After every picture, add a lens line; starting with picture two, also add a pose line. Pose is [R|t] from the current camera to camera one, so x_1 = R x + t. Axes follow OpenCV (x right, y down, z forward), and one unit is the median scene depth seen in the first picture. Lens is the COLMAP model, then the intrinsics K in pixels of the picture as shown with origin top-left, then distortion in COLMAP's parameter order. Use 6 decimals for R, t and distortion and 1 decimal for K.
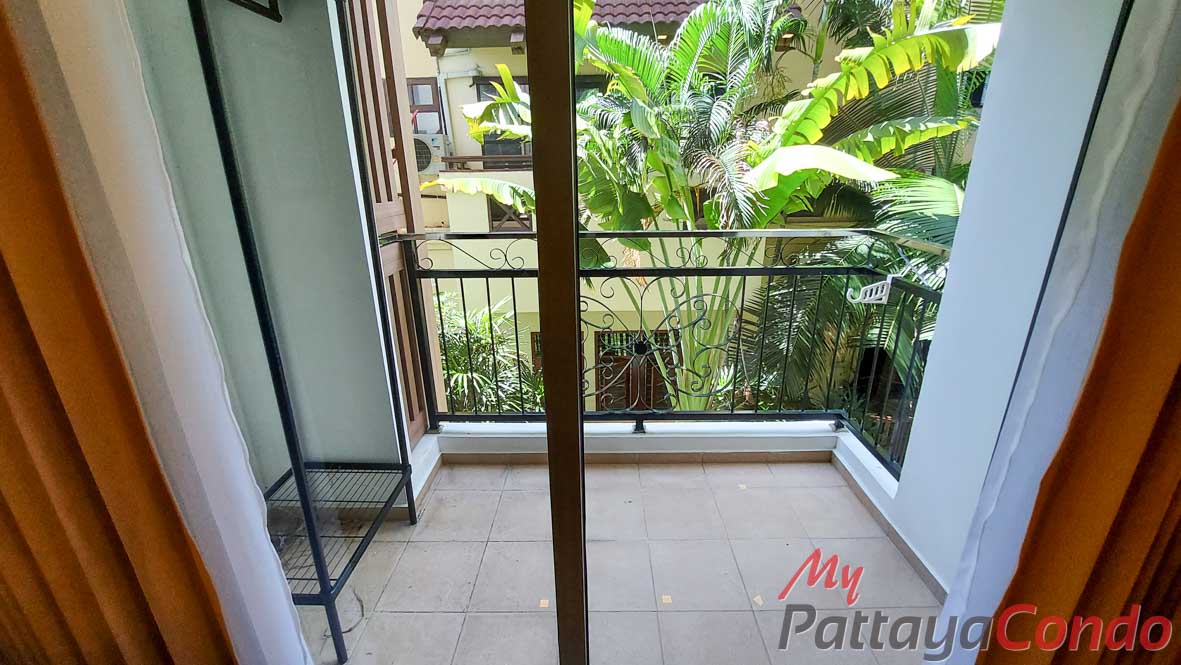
lens RADIAL K [[490.3, 0, 590.5], [0, 490.3, 332.5], [0, 0, 1]] dist [-0.013787, -0.000251]
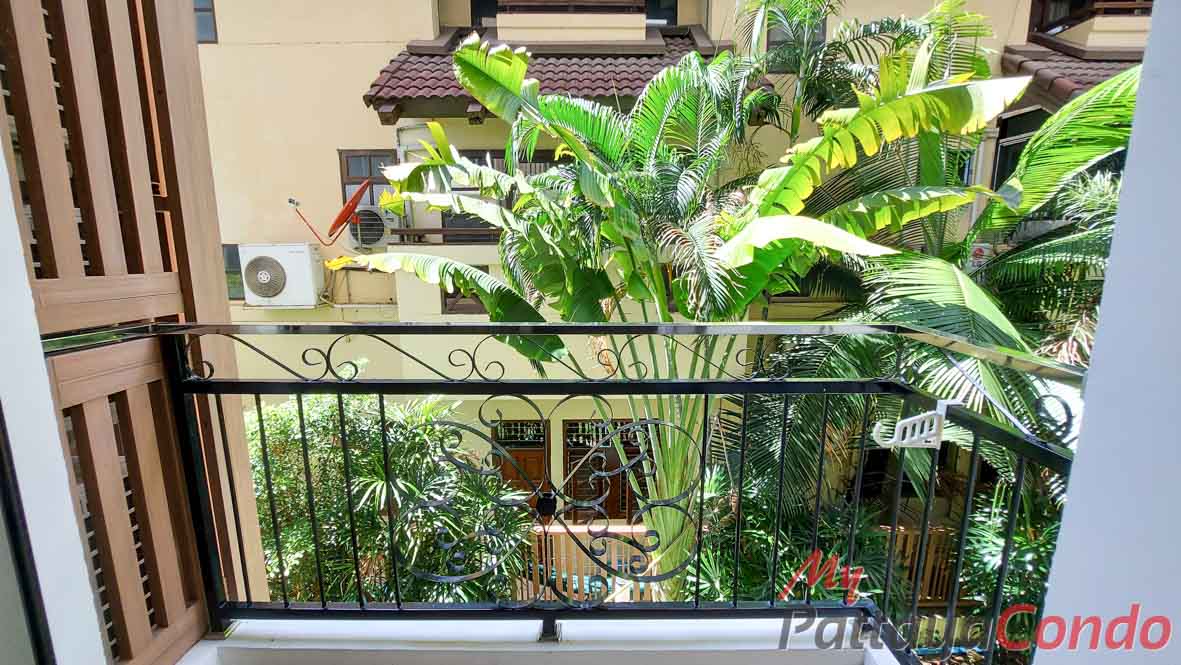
lens RADIAL K [[480.9, 0, 587.6], [0, 480.9, 324.2], [0, 0, 1]] dist [0.000361, -0.000140]
pose [[0.999875, 0.011193, 0.011153, 0.078597], [-0.009200, 0.986256, -0.164968, -0.052021], [-0.012846, 0.164845, 0.986236, 0.189685]]
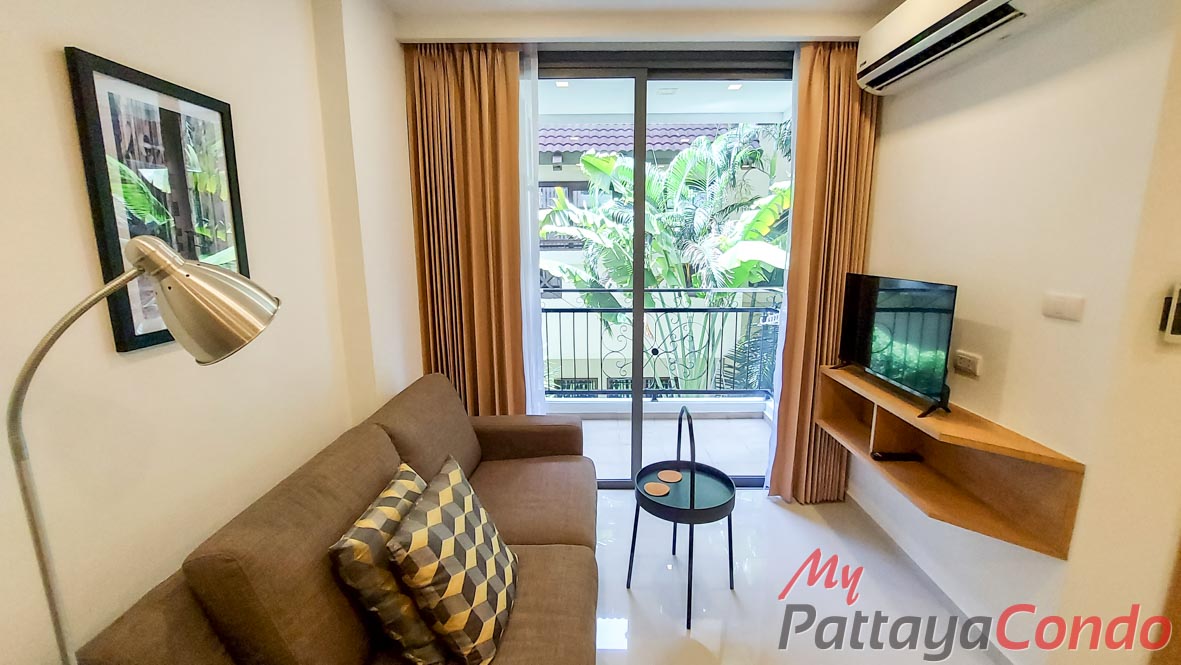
lens RADIAL K [[480.9, 0, 587.6], [0, 480.9, 324.2], [0, 0, 1]] dist [0.000361, -0.000140]
pose [[0.999917, 0.002391, -0.012637, -0.058105], [-0.004364, 0.987354, -0.158469, 0.106712], [0.012098, 0.158511, 0.987283, -0.392768]]
